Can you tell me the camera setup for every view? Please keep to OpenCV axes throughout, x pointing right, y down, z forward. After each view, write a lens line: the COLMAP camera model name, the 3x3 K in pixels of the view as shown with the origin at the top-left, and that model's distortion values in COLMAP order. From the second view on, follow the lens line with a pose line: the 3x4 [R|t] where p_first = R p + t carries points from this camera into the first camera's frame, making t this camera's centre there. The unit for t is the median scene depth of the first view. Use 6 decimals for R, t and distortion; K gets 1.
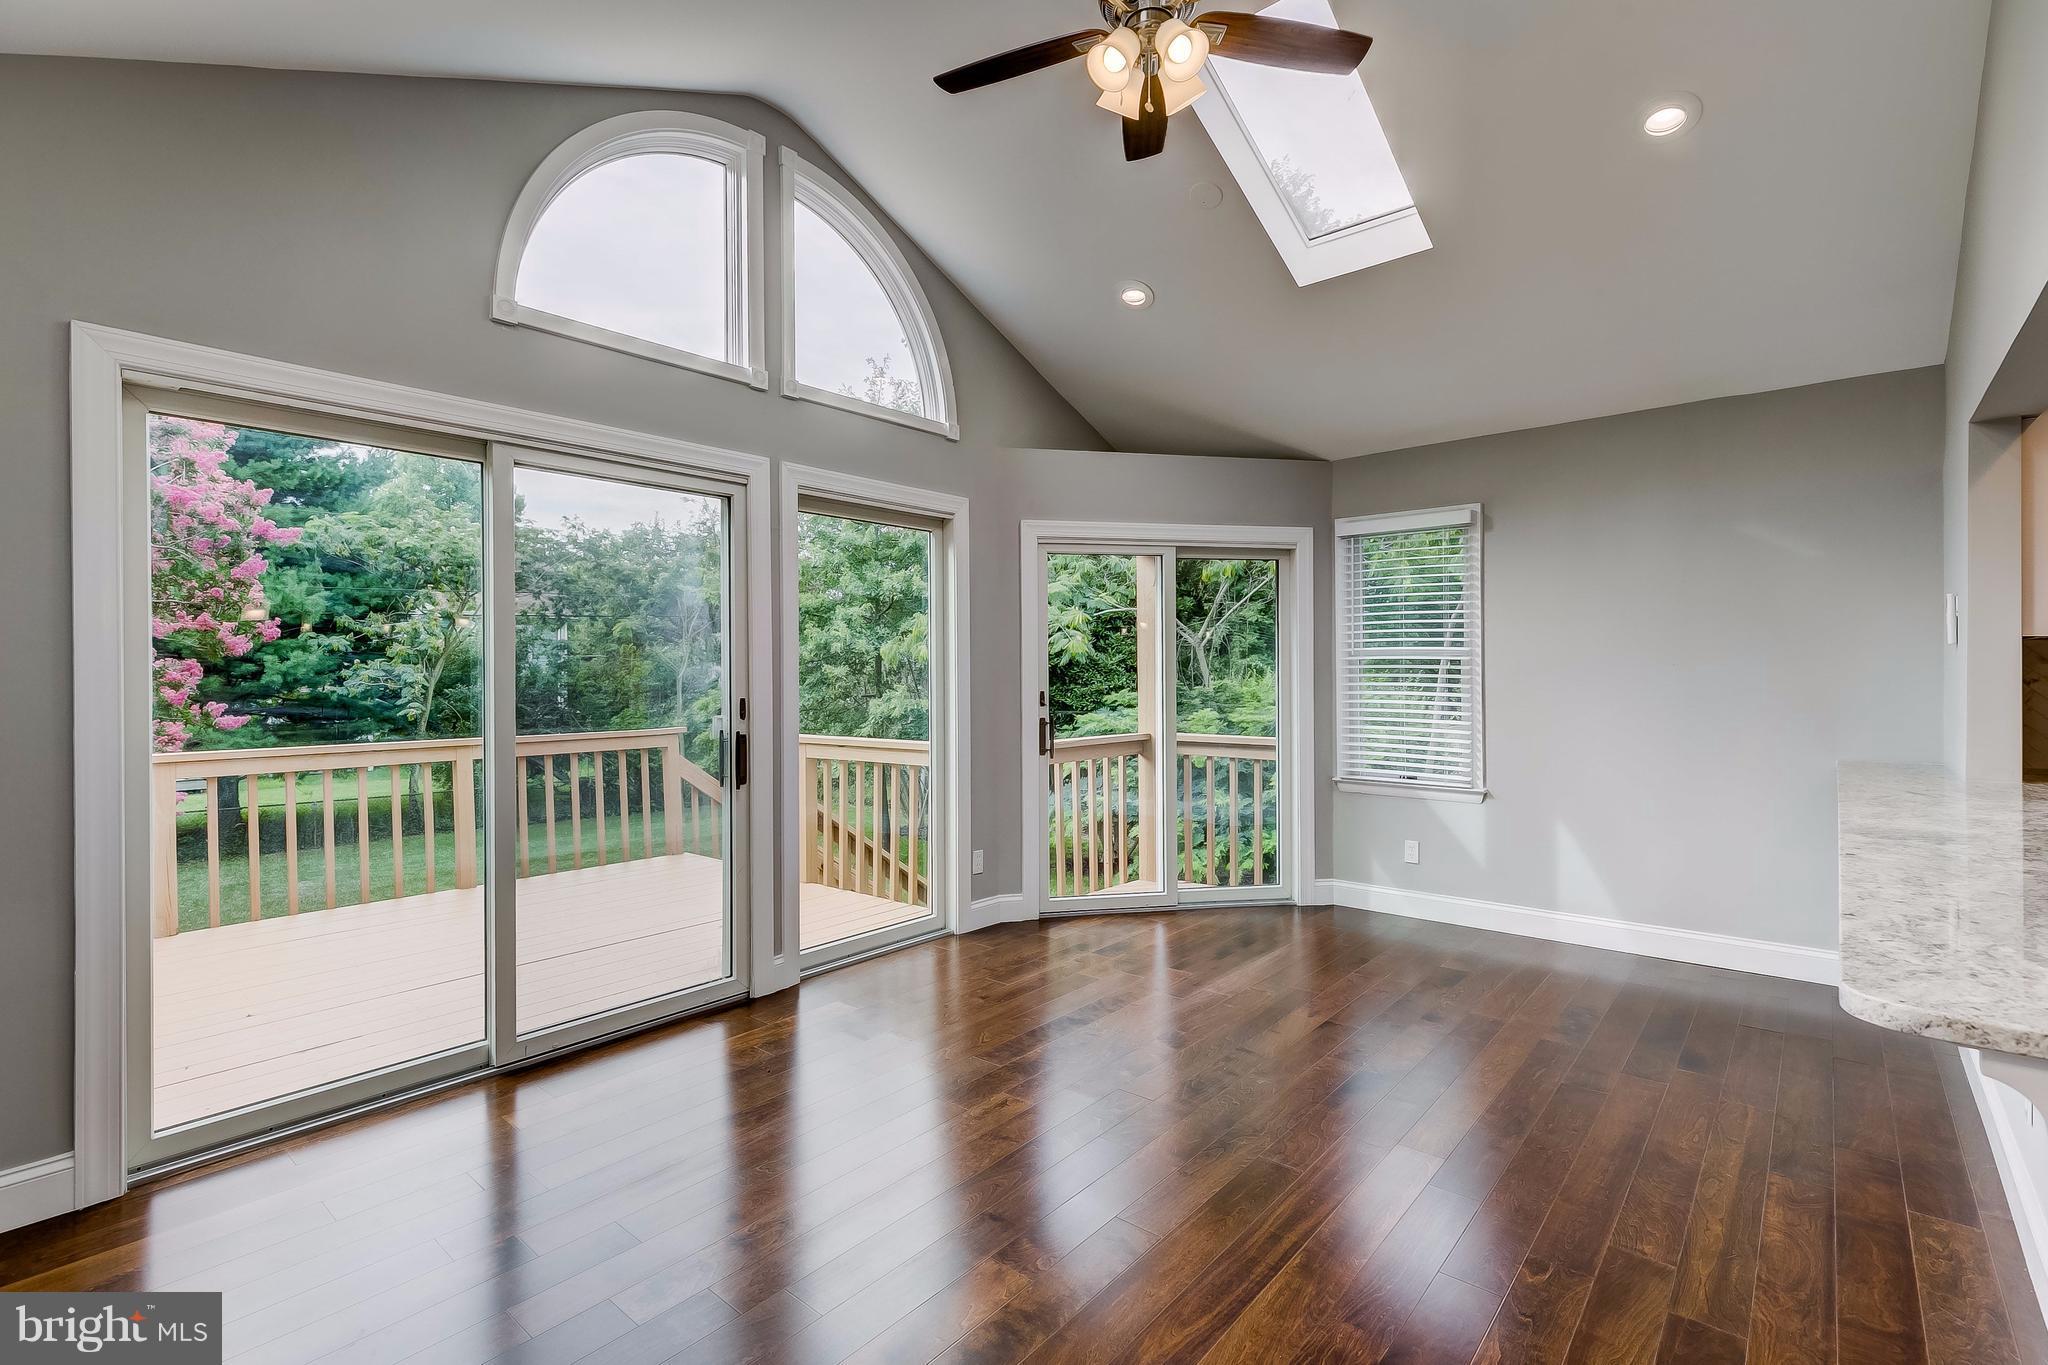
lens RADIAL K [[918.3, 0, 1017.1], [0, 918.3, 673.1], [0, 0, 1]] dist [0.003097, 0.000288]
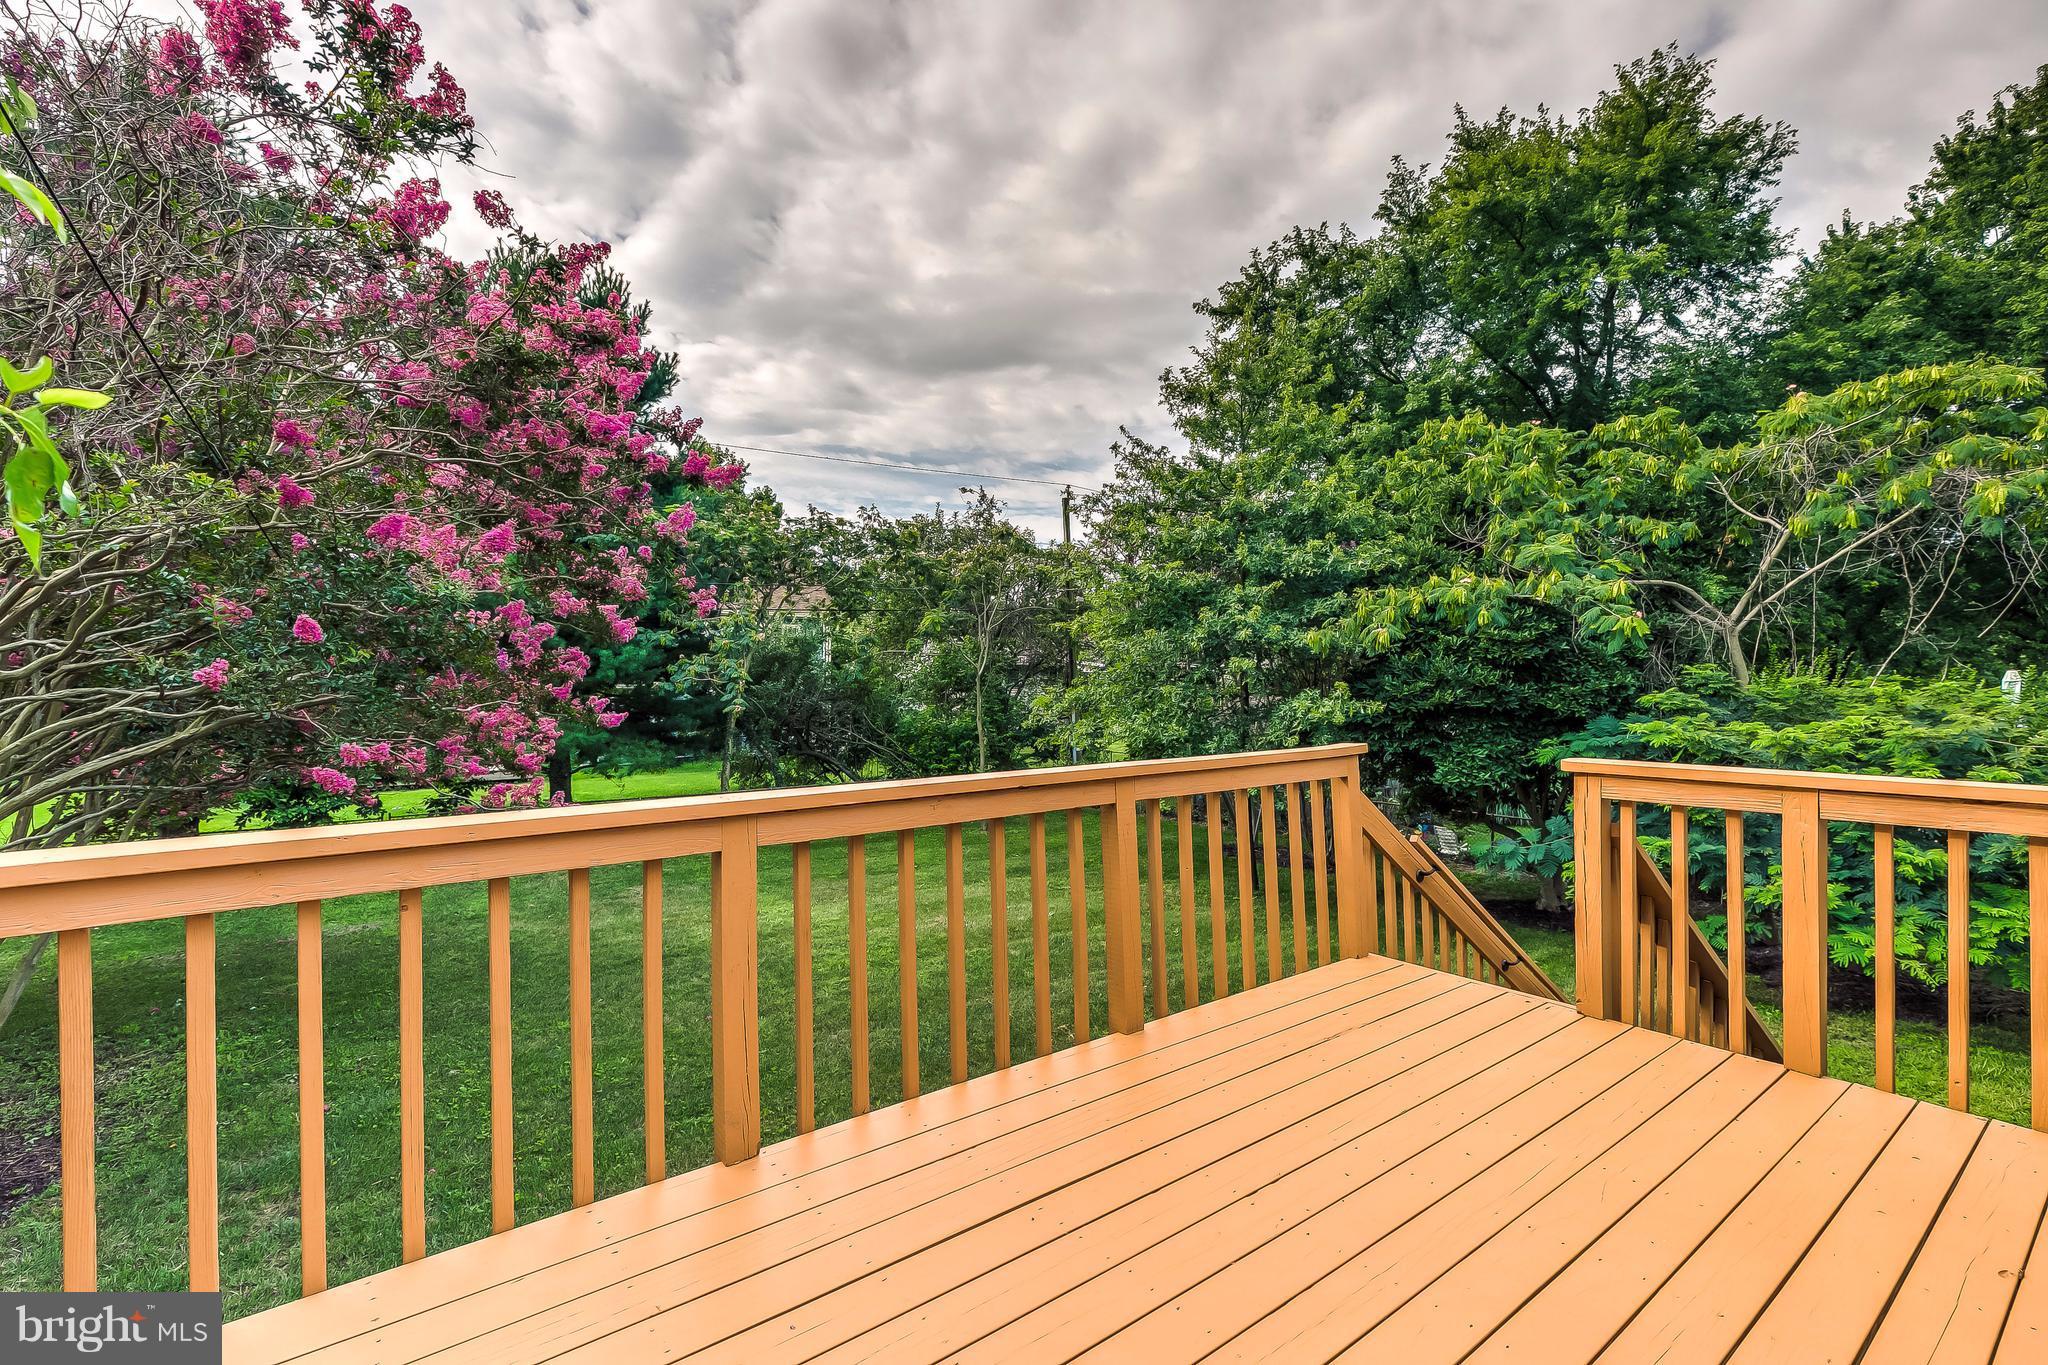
lens RADIAL K [[918.3, 0, 1040.4], [0, 918.3, 674.1], [0, 0, 1]] dist [0.003097, 0.000288]
pose [[0.979331, 0.002196, -0.202253, -0.151230], [-0.001994, 0.999997, 0.001201, 0.004429], [0.202255, -0.000773, 0.979333, 0.123798]]
